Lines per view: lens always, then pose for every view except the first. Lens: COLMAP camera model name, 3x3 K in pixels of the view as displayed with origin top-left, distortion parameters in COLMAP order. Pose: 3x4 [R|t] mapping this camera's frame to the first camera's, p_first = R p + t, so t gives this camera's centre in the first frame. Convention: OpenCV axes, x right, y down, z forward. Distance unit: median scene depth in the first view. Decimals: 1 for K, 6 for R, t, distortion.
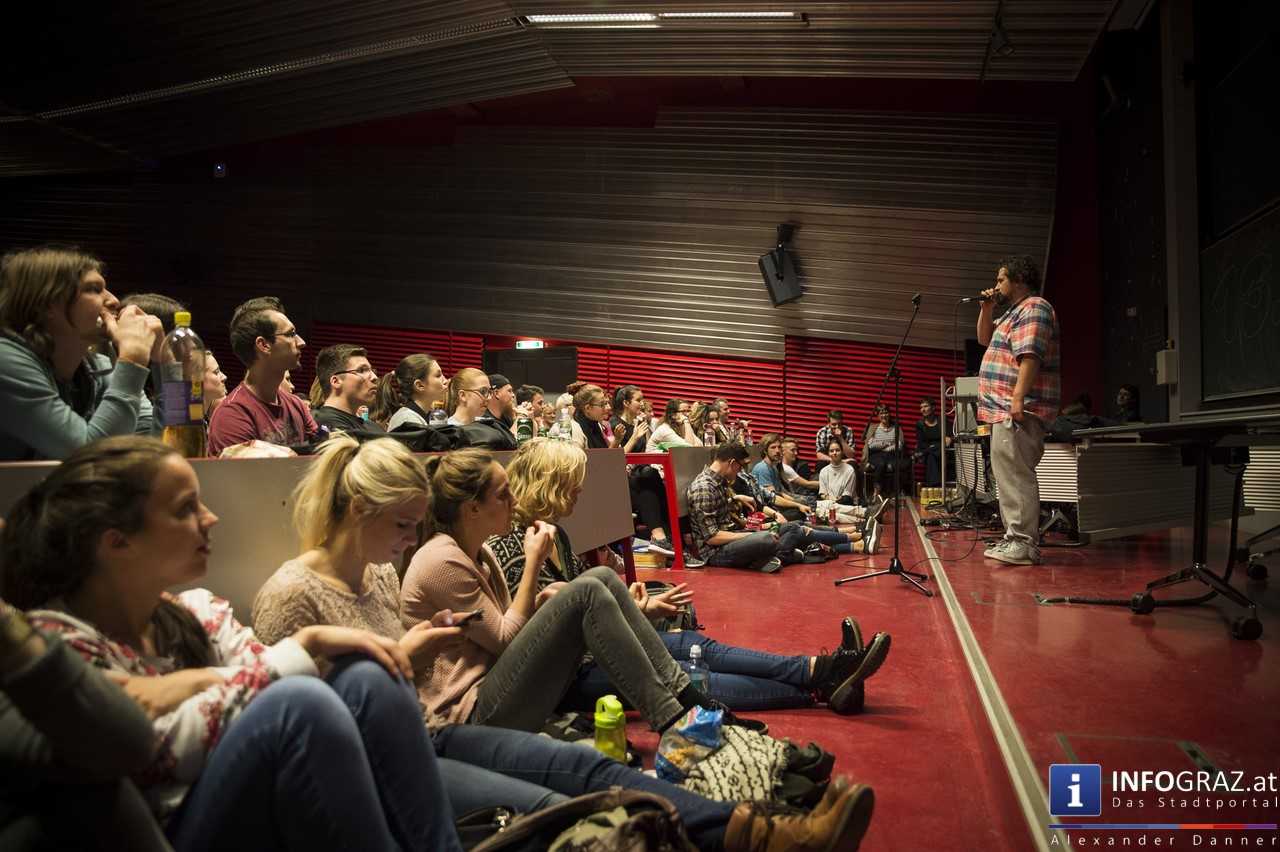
lens RADIAL K [[2343.1, 0, 614.6], [0, 2343.1, 427.9], [0, 0, 1]] dist [0.195885, 0.258617]
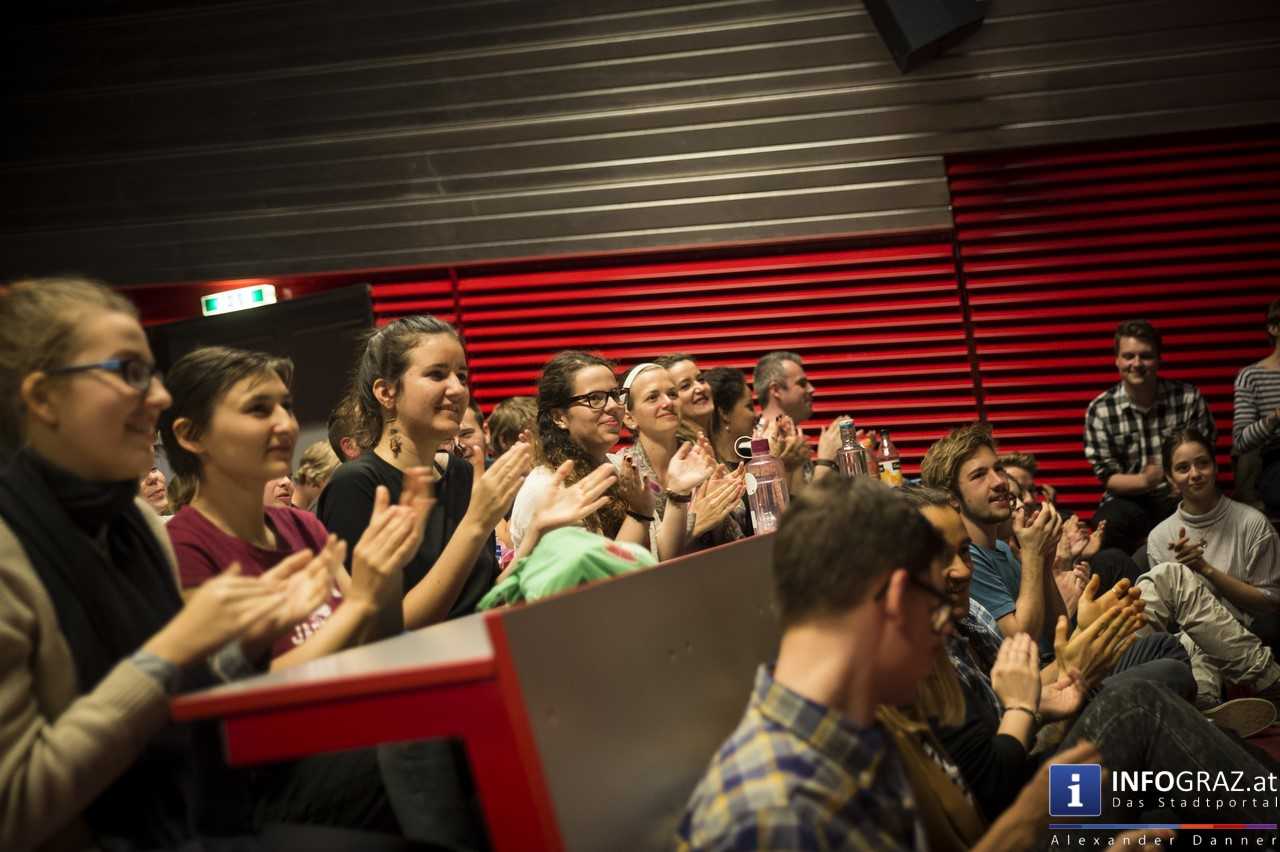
lens RADIAL K [[2343.1, 0, 614.6], [0, 2343.1, 427.9], [0, 0, 1]] dist [0.195885, 0.258617]
pose [[0.988303, -0.150132, -0.026774, 0.027782], [0.149466, 0.988442, -0.025354, 0.001673], [0.030271, 0.021055, 0.999320, 0.647362]]
